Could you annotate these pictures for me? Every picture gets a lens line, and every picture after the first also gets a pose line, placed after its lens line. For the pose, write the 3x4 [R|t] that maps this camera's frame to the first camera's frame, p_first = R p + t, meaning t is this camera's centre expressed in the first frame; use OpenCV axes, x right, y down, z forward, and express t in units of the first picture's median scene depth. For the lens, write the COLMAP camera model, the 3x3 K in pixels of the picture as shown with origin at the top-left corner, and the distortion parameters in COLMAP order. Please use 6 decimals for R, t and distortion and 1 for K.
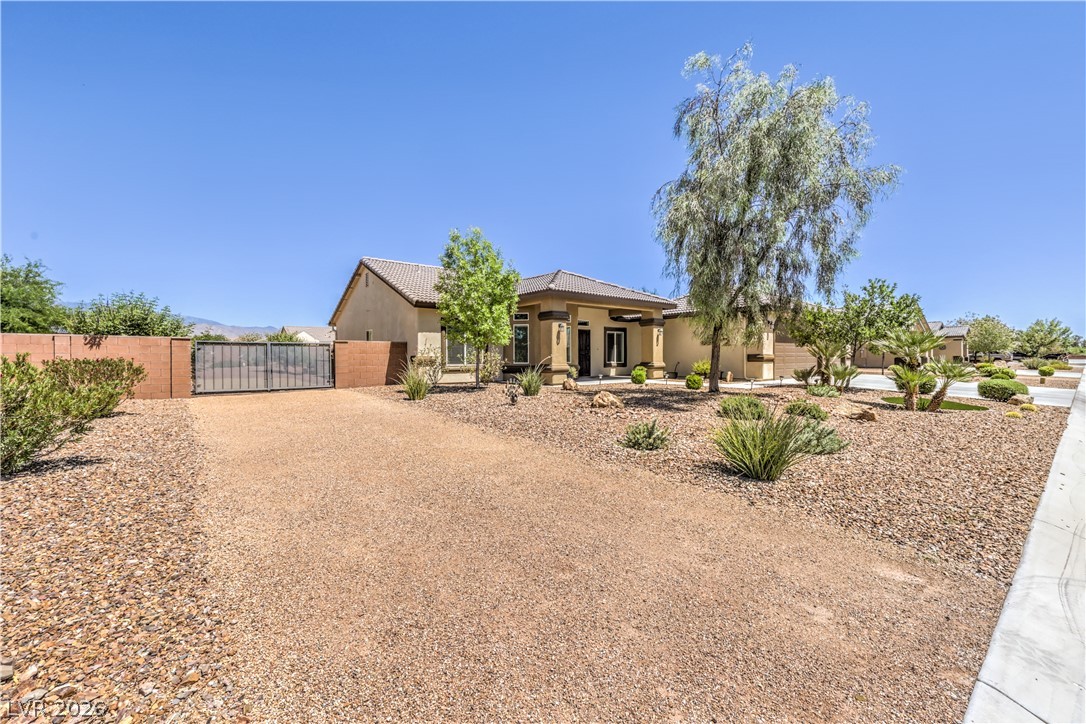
lens RADIAL K [[446.7, 0, 542.3], [0, 446.7, 358.2], [0, 0, 1]] dist [-0.001473, -0.000144]
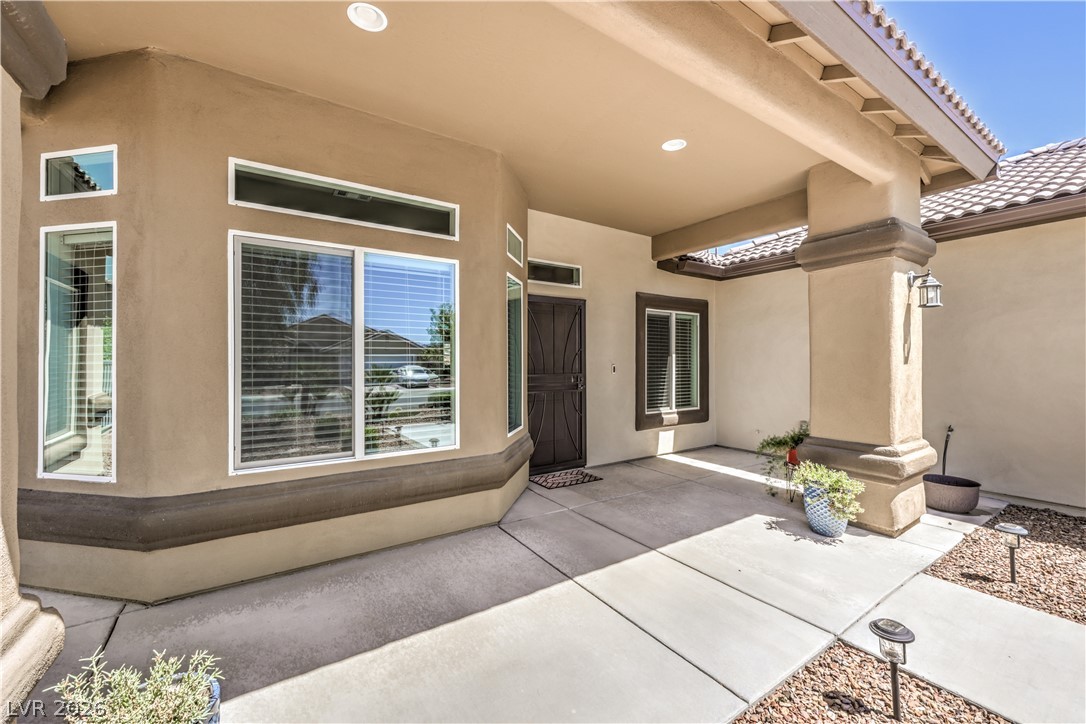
lens RADIAL K [[446.7, 0, 542.3], [0, 446.7, 358.2], [0, 0, 1]] dist [-0.001473, -0.000144]
pose [[0.995727, -0.000500, -0.092347, 0.142697], [-0.001169, 0.999837, -0.018020, -0.029650], [0.092341, 0.018051, 0.995564, 0.960782]]
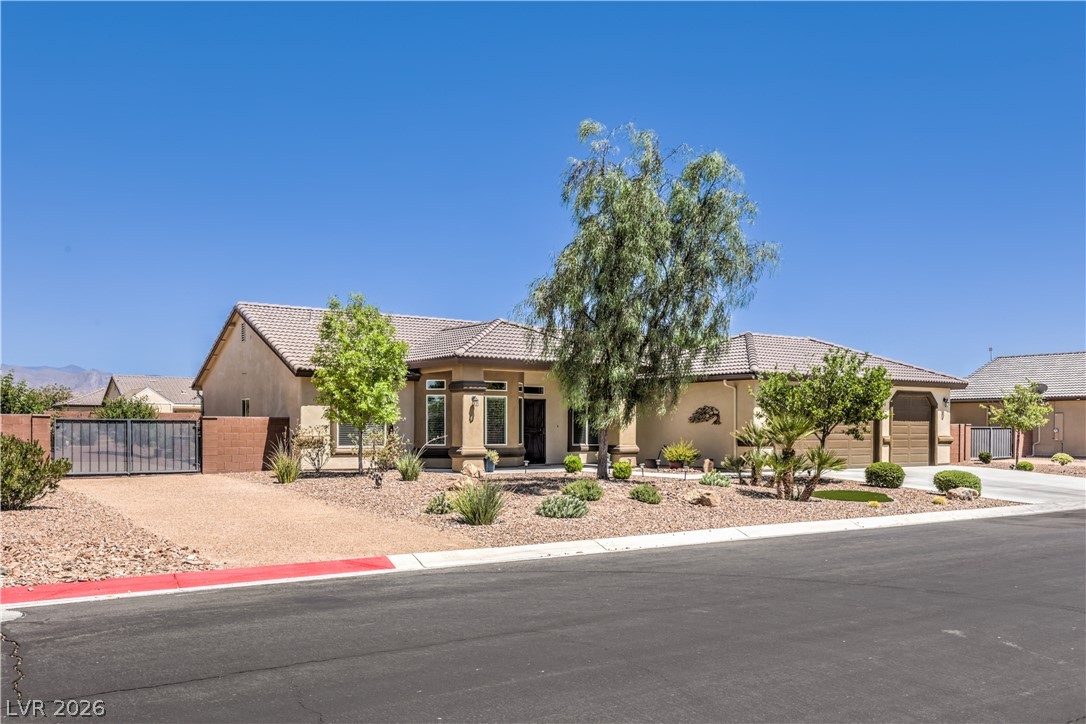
lens RADIAL K [[920.7, 0, 542.0], [0, 920.7, 433.5], [0, 0, 1]] dist [0.004532, 0.001949]
pose [[0.997188, 0.008006, -0.074511, 0.284437], [-0.007864, 0.999967, 0.002194, -0.015596], [0.074526, -0.001602, 0.997218, -0.640651]]
